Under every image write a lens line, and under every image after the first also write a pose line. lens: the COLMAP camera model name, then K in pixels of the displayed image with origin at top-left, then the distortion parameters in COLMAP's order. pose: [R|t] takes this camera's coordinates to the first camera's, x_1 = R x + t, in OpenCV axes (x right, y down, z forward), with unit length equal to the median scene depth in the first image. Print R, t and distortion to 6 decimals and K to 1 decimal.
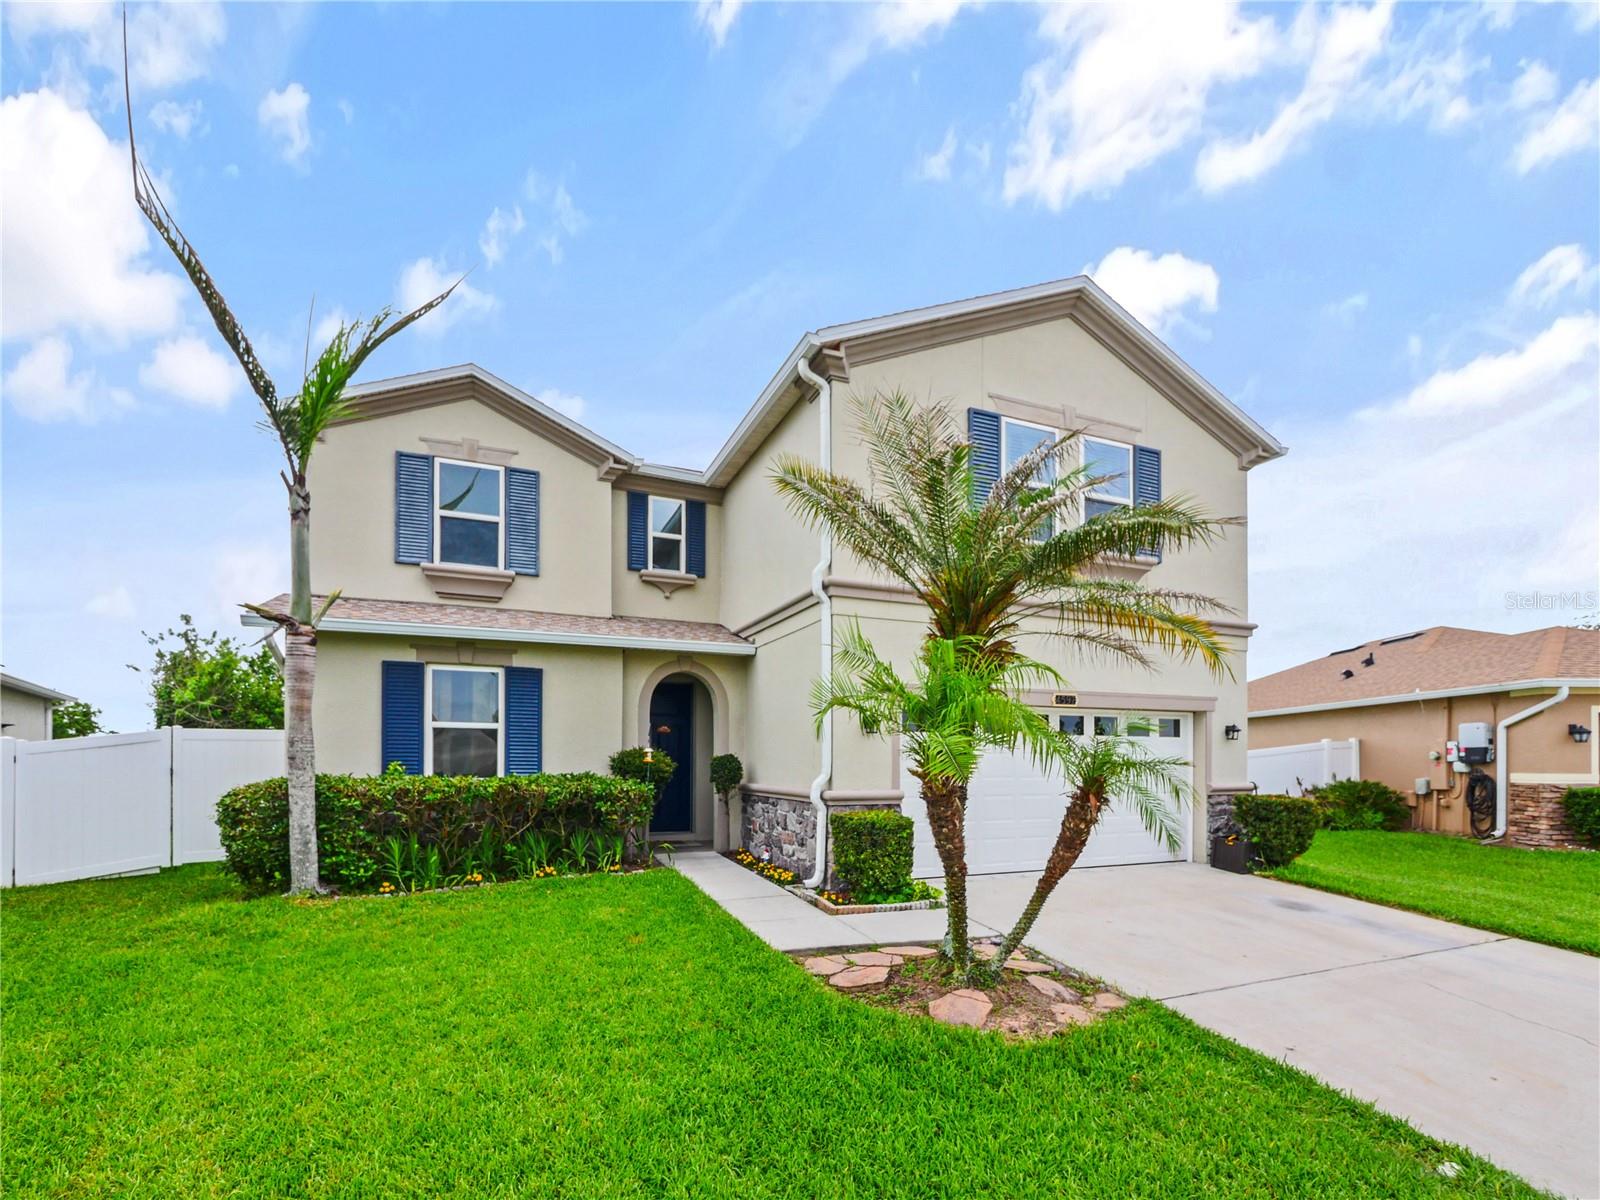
lens RADIAL K [[701.8, 0, 802.9], [0, 701.8, 645.1], [0, 0, 1]] dist [-0.004559, 0.000110]
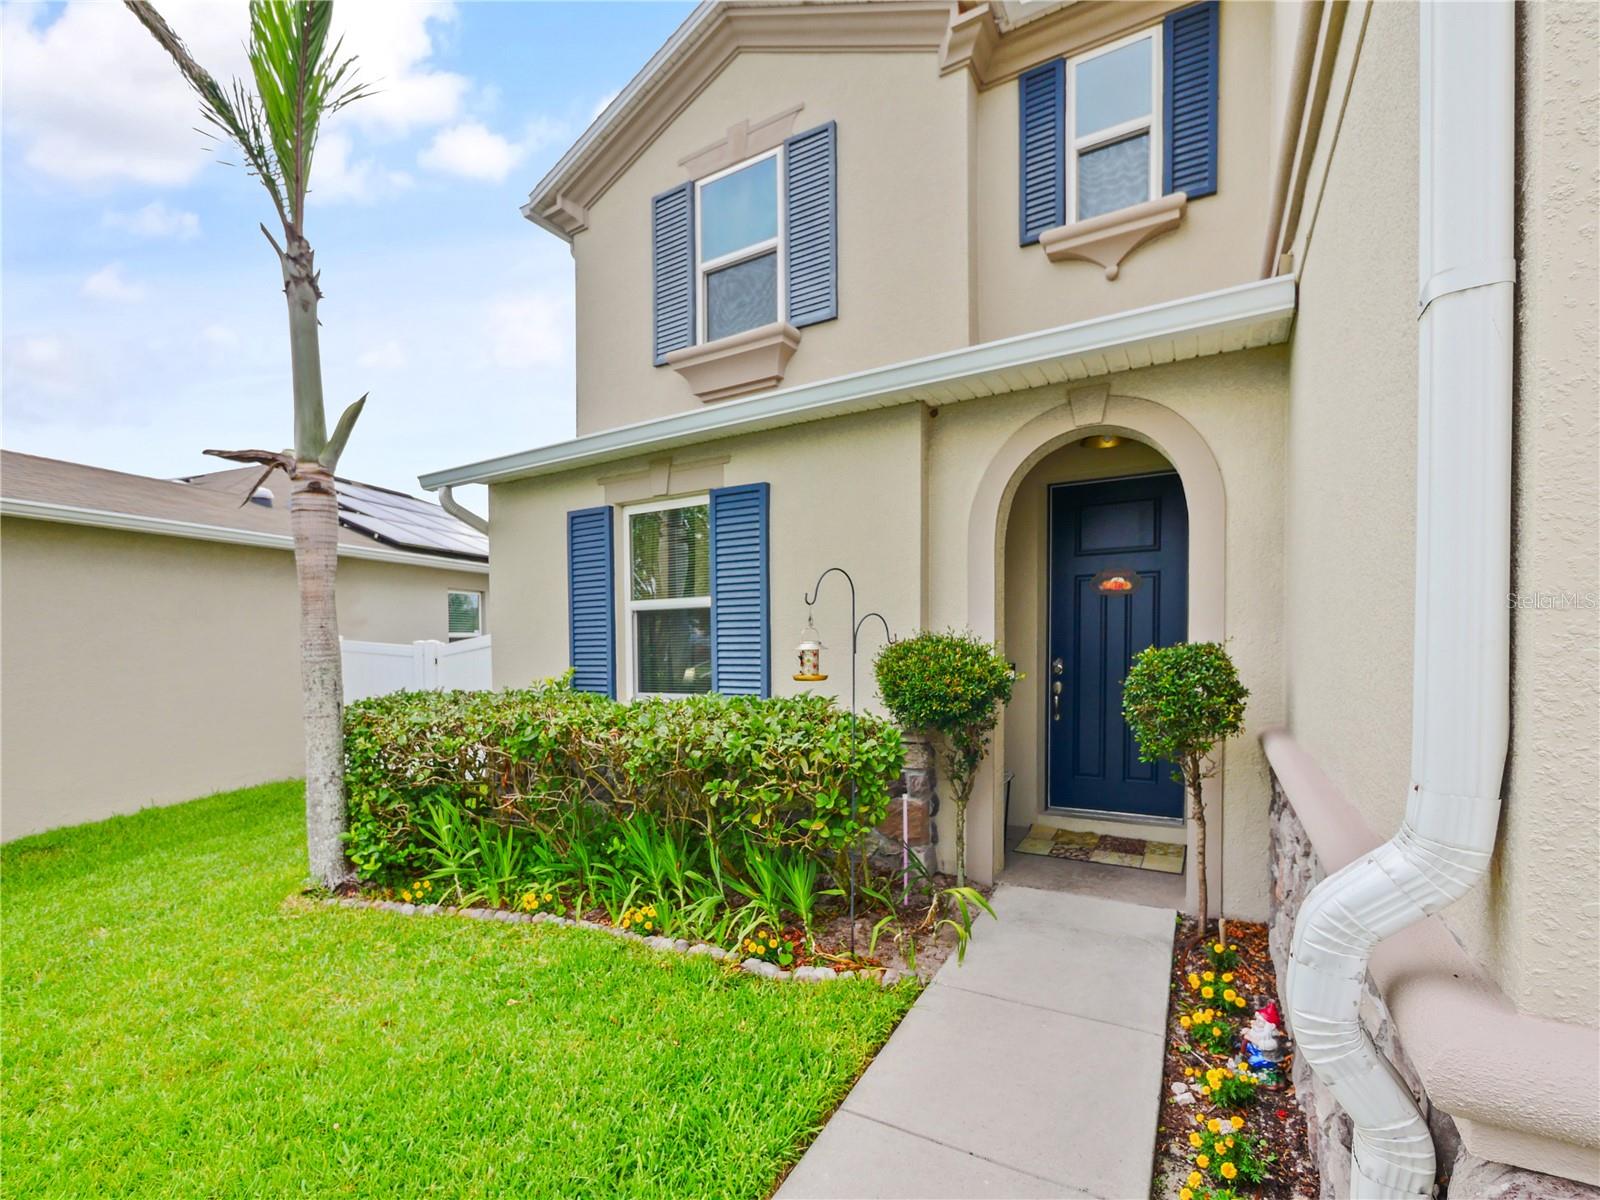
lens RADIAL K [[701.8, 0, 802.9], [0, 701.8, 645.1], [0, 0, 1]] dist [-0.004559, 0.000110]
pose [[0.613009, -0.004046, -0.790065, 0.032202], [0.146894, 0.983135, 0.108940, 0.100981], [0.776300, -0.182838, 0.603265, 0.739397]]
